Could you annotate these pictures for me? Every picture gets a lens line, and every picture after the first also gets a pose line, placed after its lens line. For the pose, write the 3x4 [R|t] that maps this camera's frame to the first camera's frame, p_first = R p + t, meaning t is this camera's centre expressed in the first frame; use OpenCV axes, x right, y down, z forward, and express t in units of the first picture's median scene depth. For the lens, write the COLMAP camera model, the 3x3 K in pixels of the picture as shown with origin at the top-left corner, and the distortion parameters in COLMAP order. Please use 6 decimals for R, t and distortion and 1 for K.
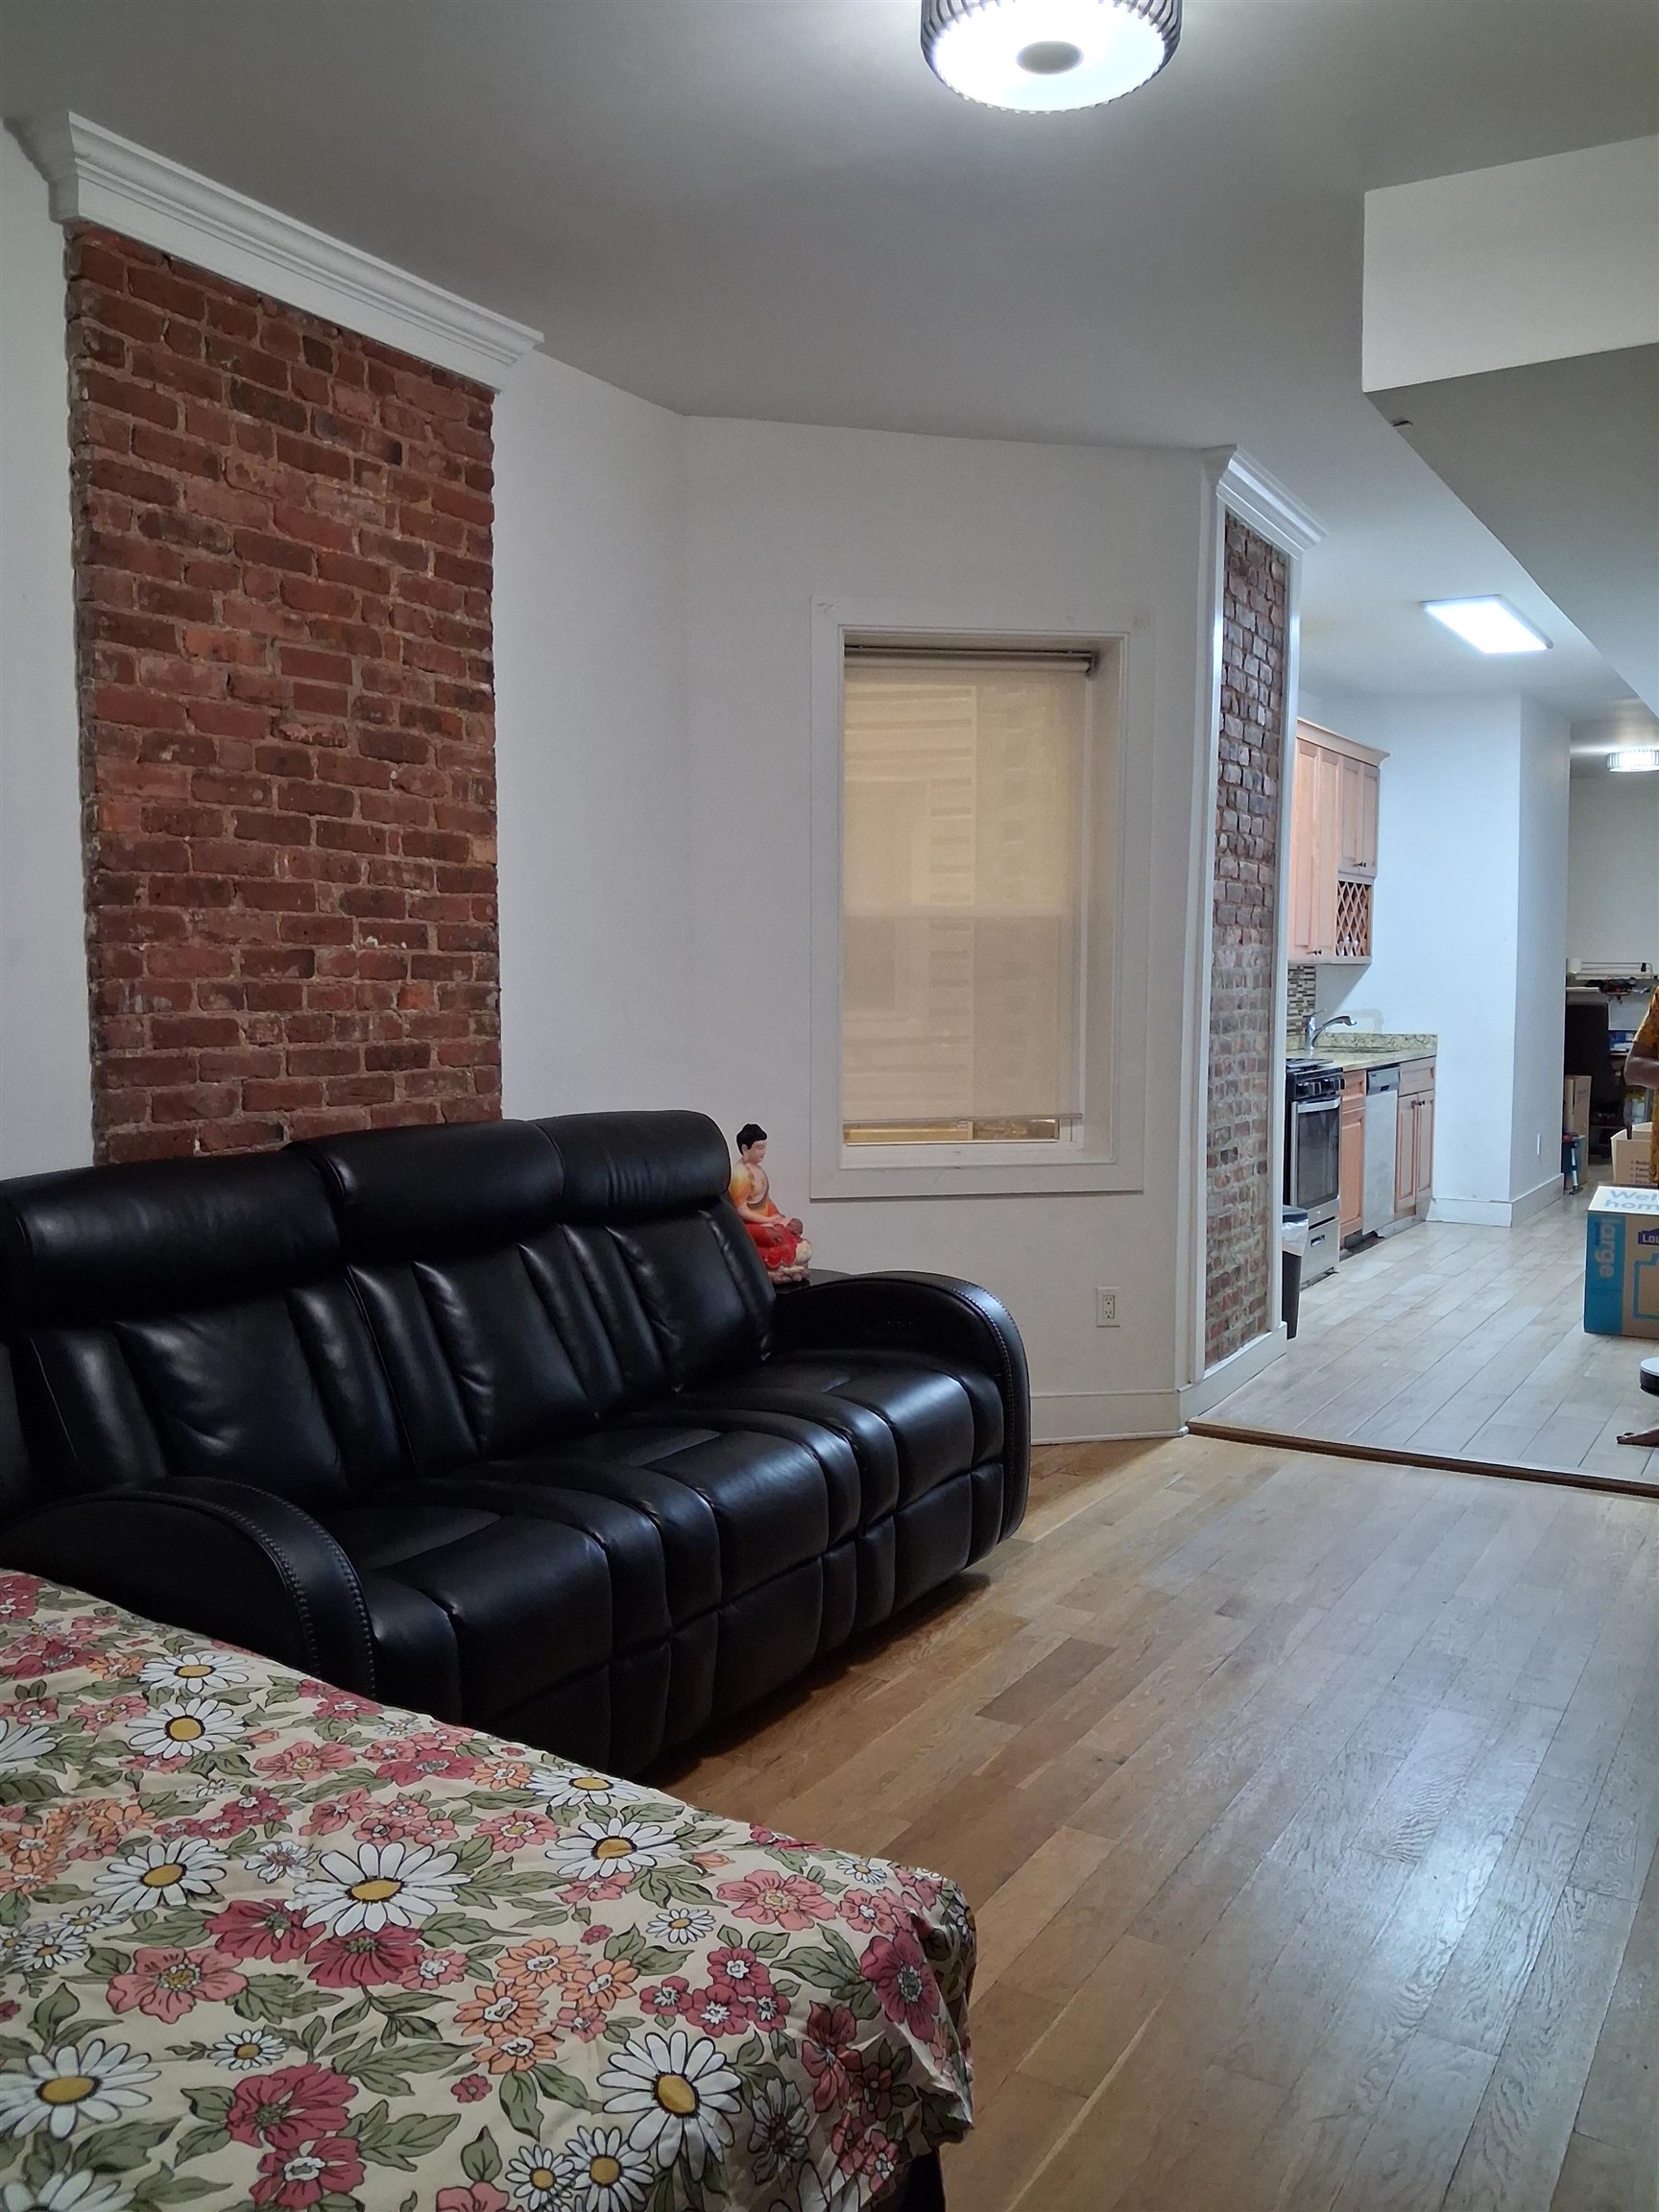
lens RADIAL K [[1905.1, 0, 829.5], [0, 1905.1, 1106.0], [0, 0, 1]] dist [0.215291, -0.719891]
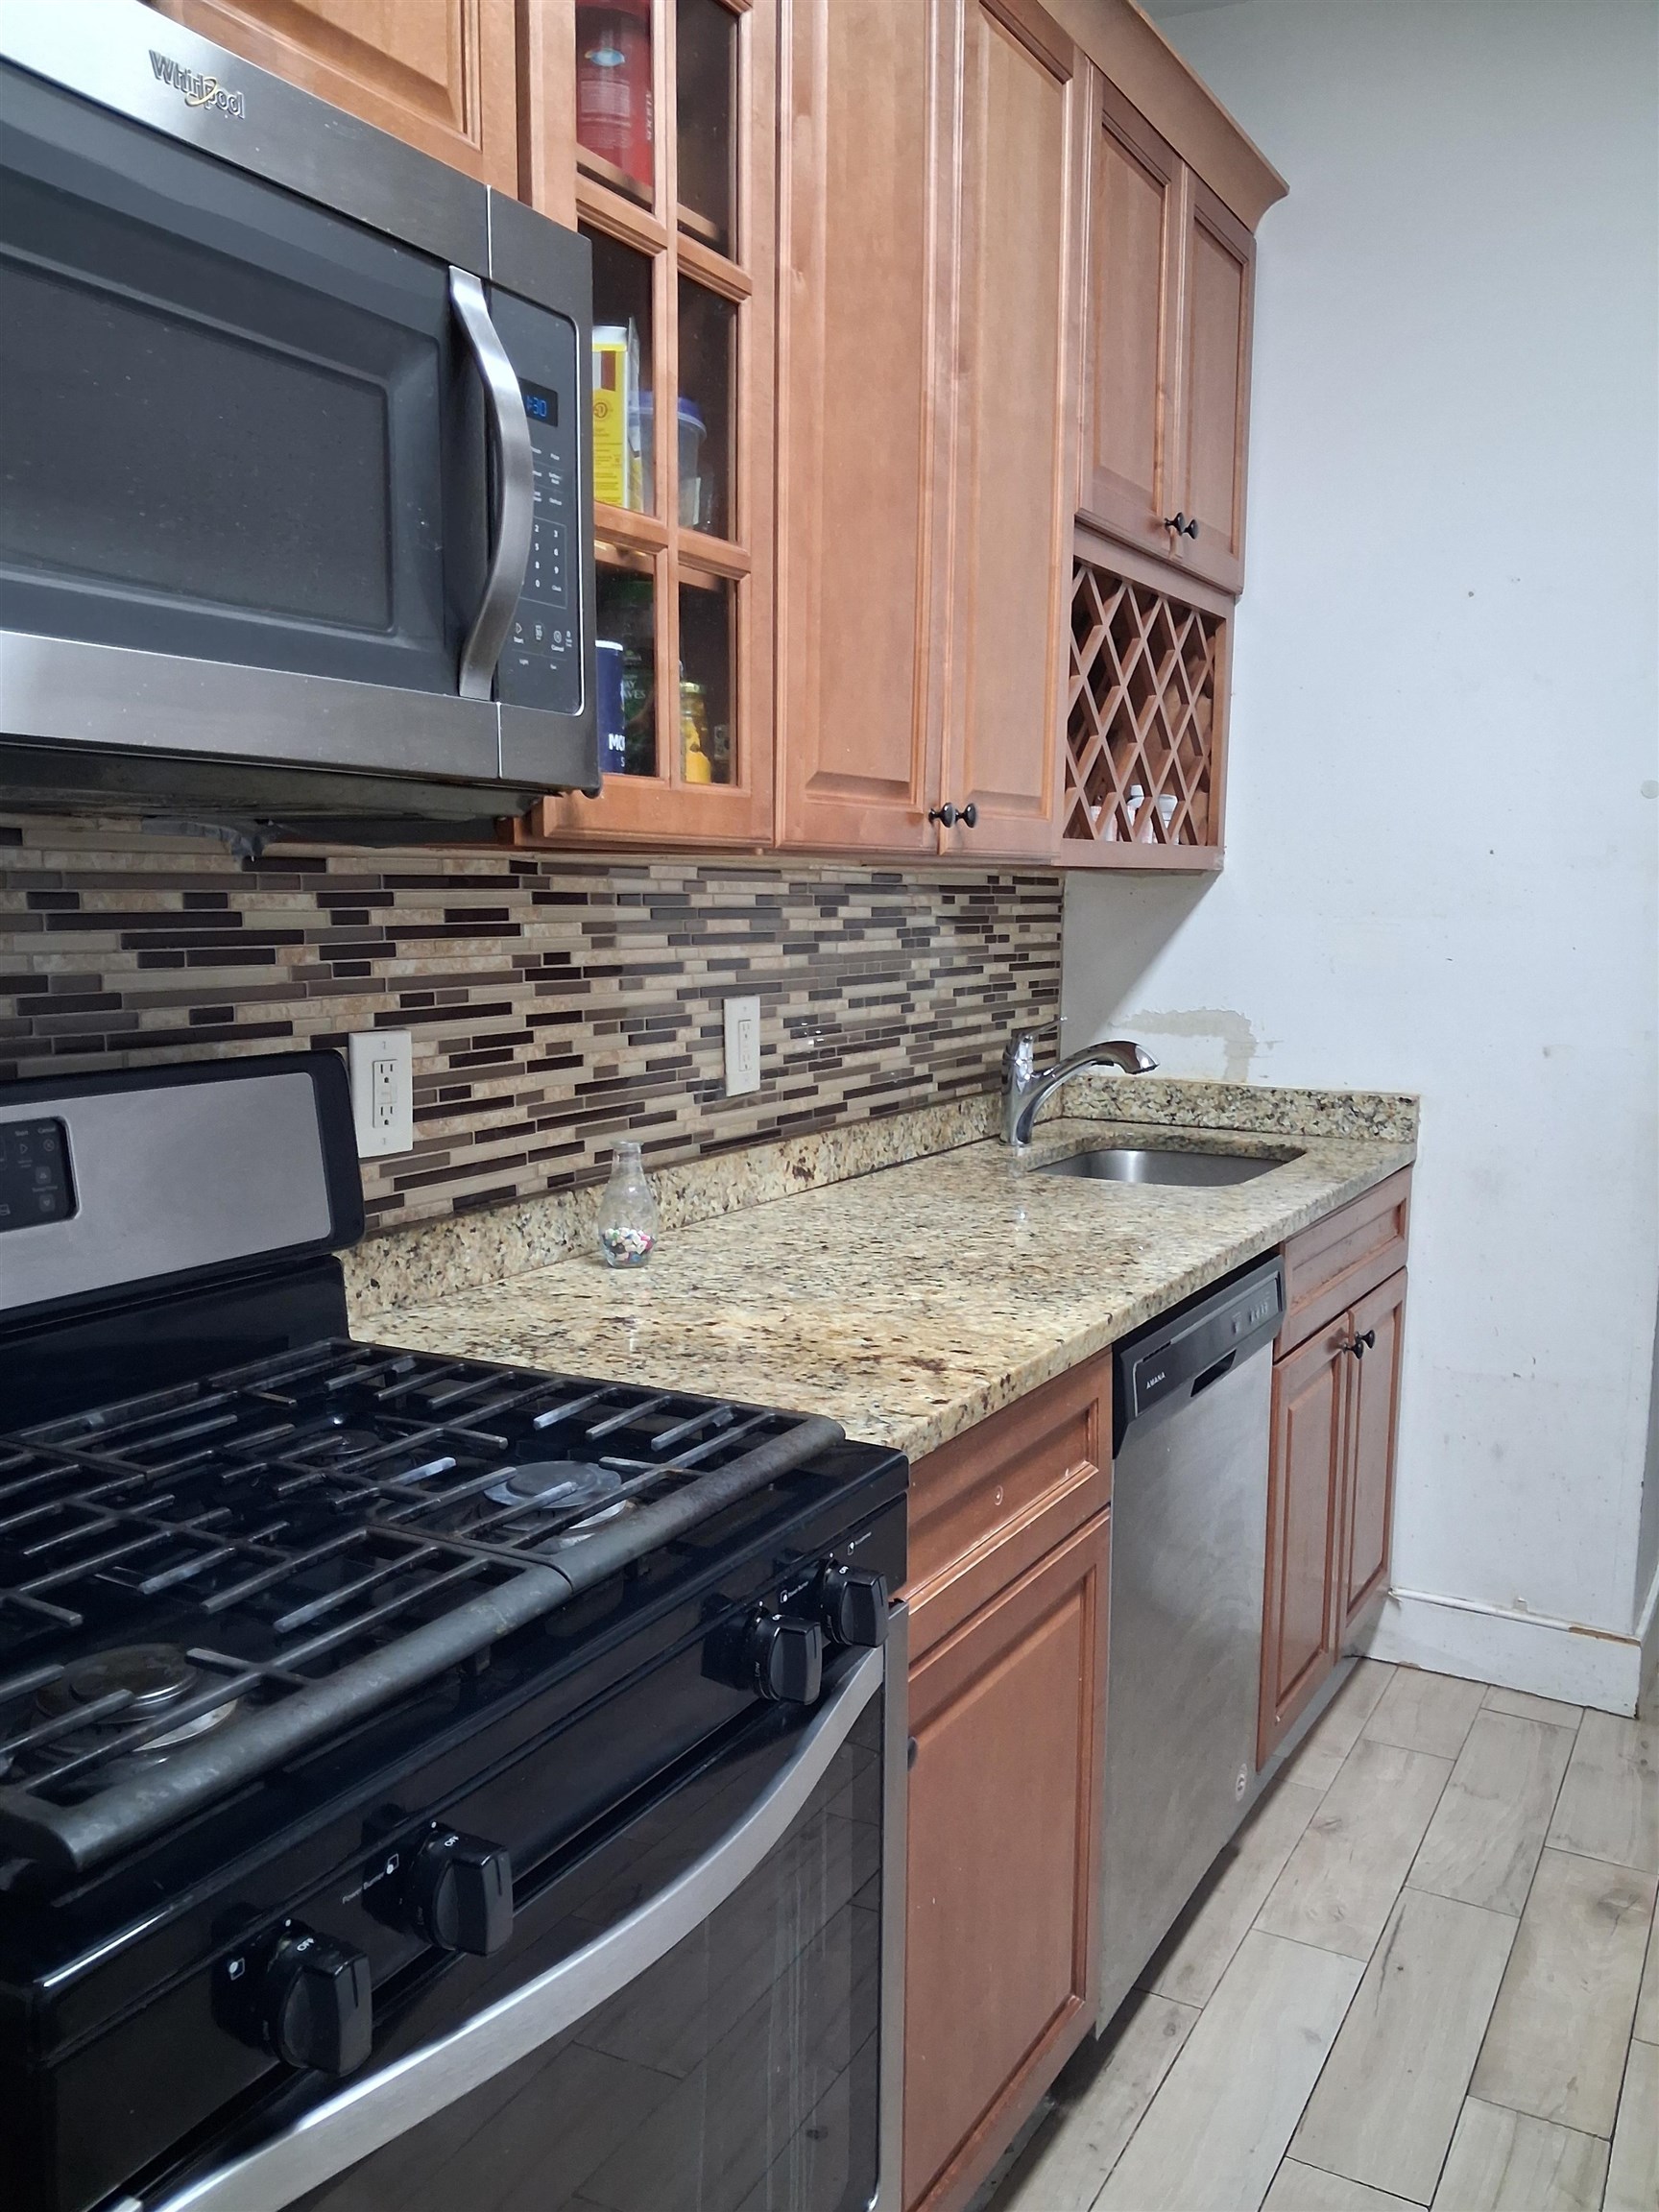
lens RADIAL K [[1841.3, 0, 721.2], [0, 1841.3, 1155.1], [0, 0, 1]] dist [0.076777, -0.176663]
pose [[0.999319, 0.004784, -0.036586, 0.226189], [-0.002201, 0.997523, 0.070313, -0.051644], [0.036832, -0.070184, 0.996854, 0.741148]]
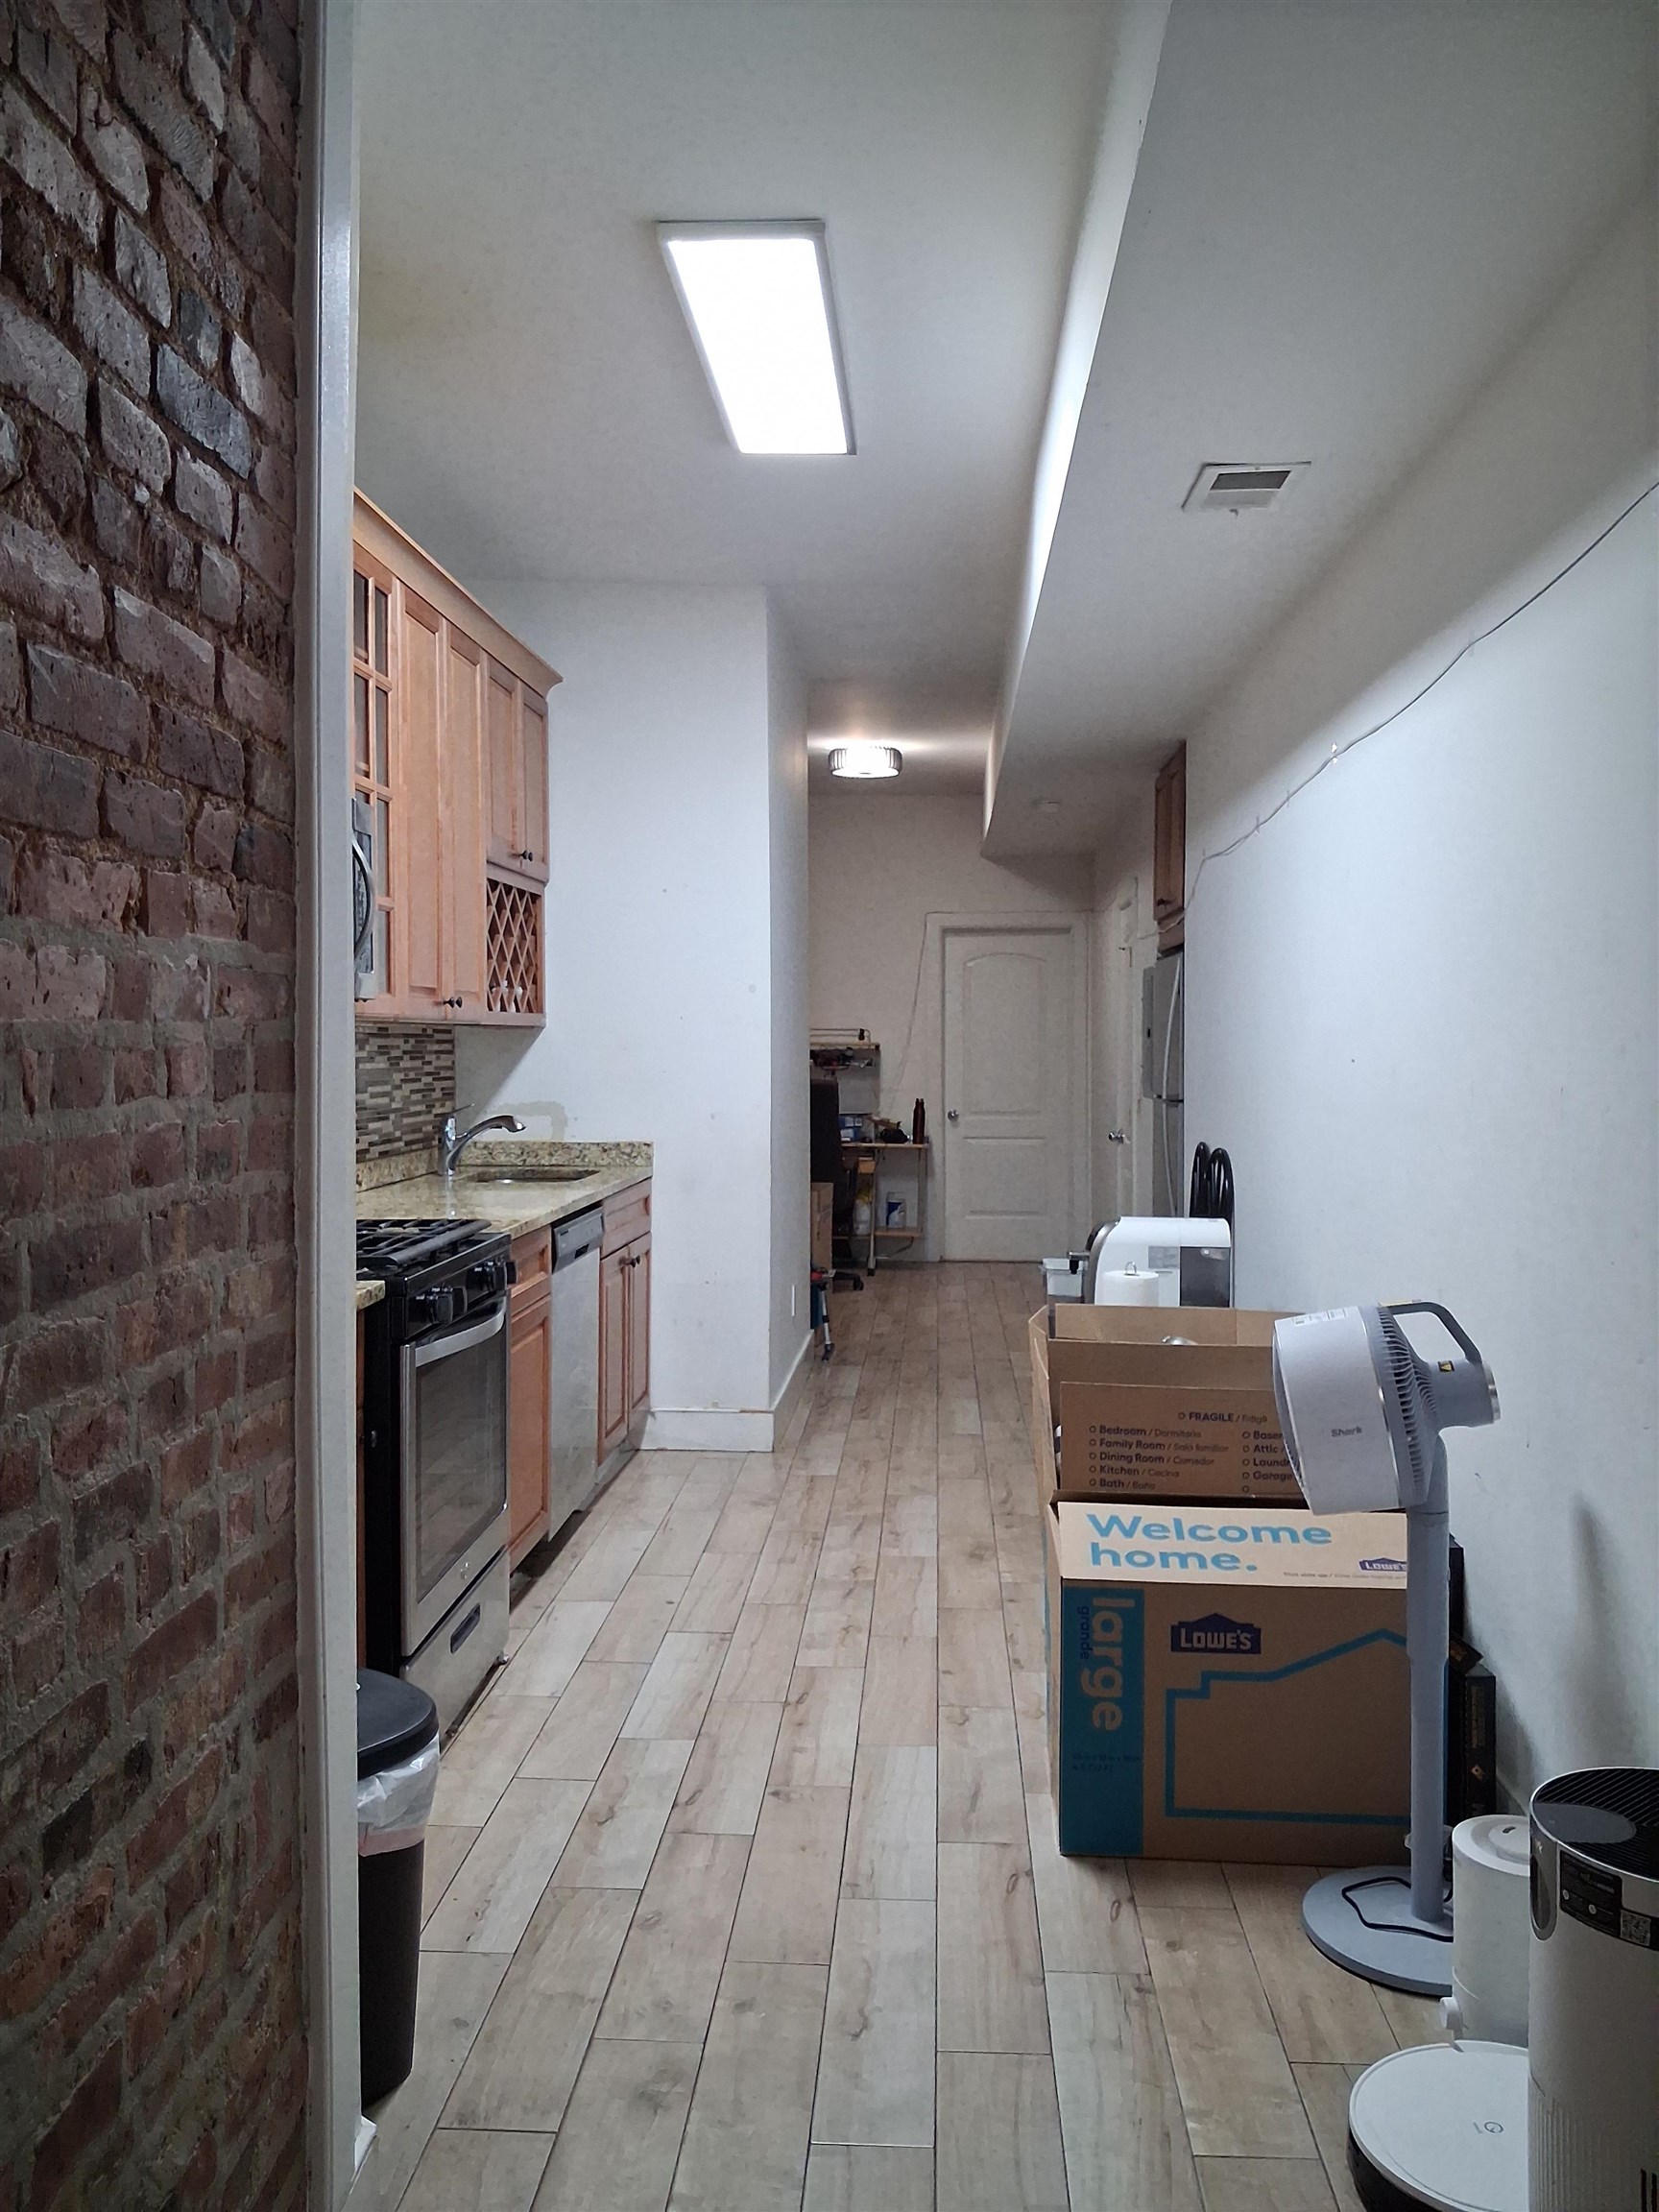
lens RADIAL K [[1905.1, 0, 829.5], [0, 1905.1, 1106.0], [0, 0, 1]] dist [0.215291, -0.719891]
pose [[0.906075, -0.014318, 0.422875, 0.117930], [0.028962, 0.999182, -0.028226, -0.032019], [-0.422125, 0.037822, 0.905748, 0.459391]]
